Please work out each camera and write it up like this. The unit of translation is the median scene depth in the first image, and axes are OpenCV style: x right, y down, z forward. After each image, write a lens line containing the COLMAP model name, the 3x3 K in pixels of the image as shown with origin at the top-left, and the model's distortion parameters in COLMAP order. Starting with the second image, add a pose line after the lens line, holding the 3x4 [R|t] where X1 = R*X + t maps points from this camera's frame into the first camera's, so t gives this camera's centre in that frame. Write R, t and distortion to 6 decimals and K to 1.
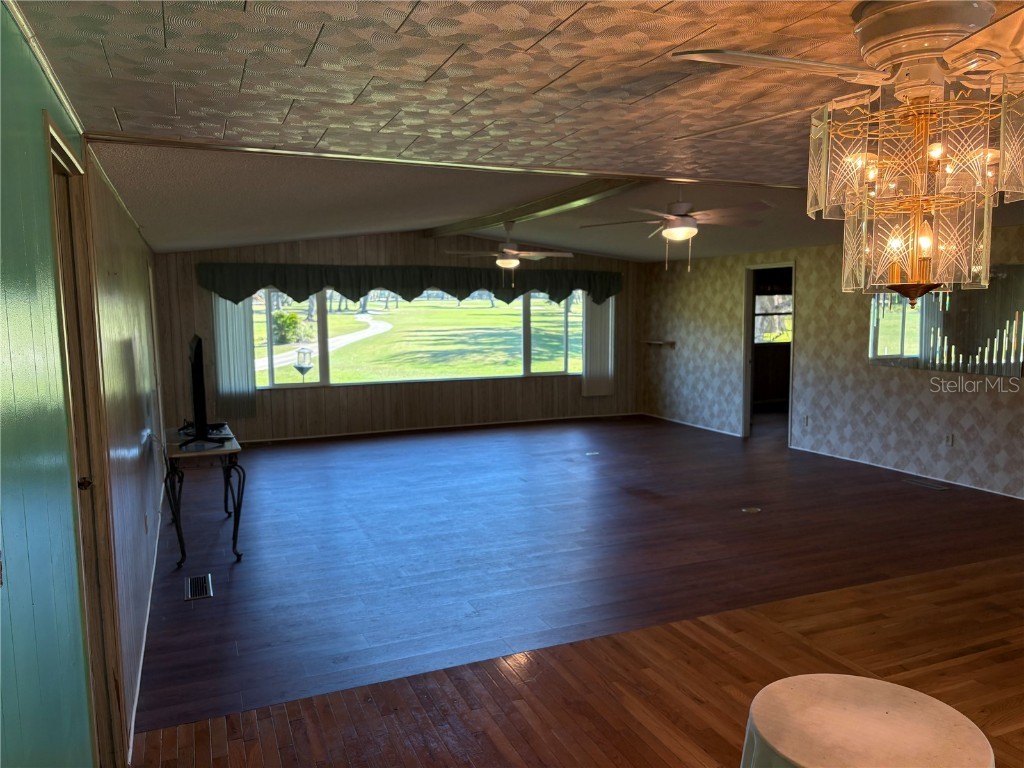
lens RADIAL K [[765.5, 0, 512.0], [0, 765.5, 384.0], [0, 0, 1]] dist [0.099507, -0.102817]
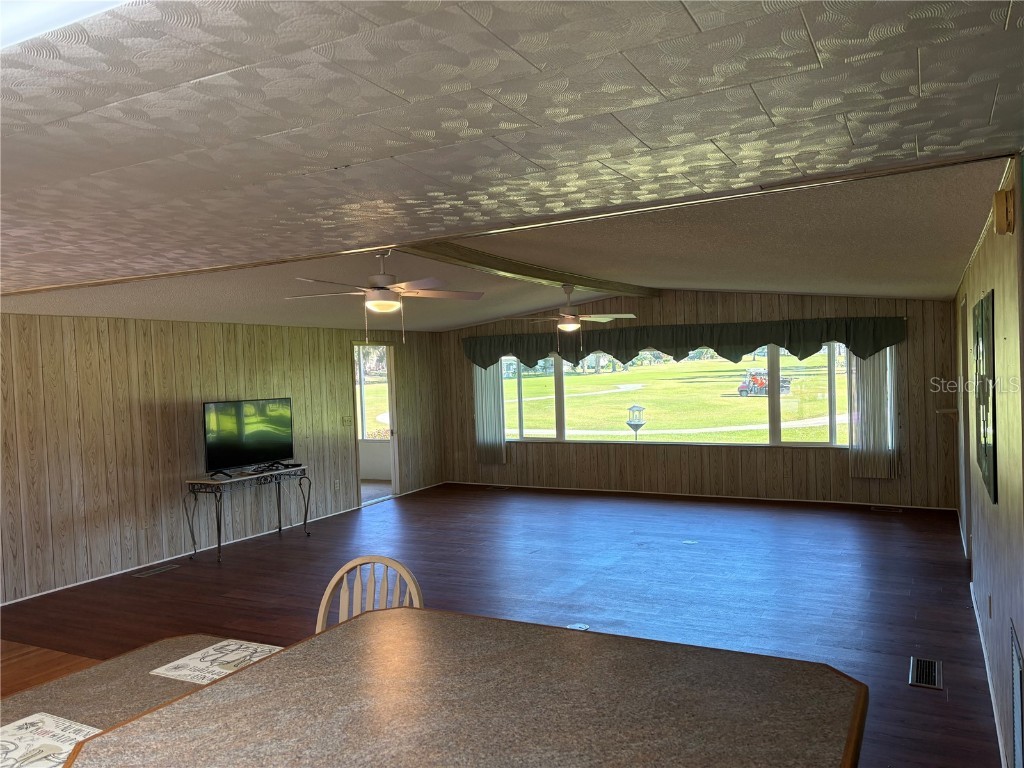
lens RADIAL K [[765.5, 0, 512.0], [0, 765.5, 384.0], [0, 0, 1]] dist [0.099507, -0.102817]
pose [[0.626241, 0.003177, -0.779623, 0.549715], [-0.054537, 0.997721, -0.039742, -0.031621], [0.777720, 0.067406, 0.624987, 0.256244]]
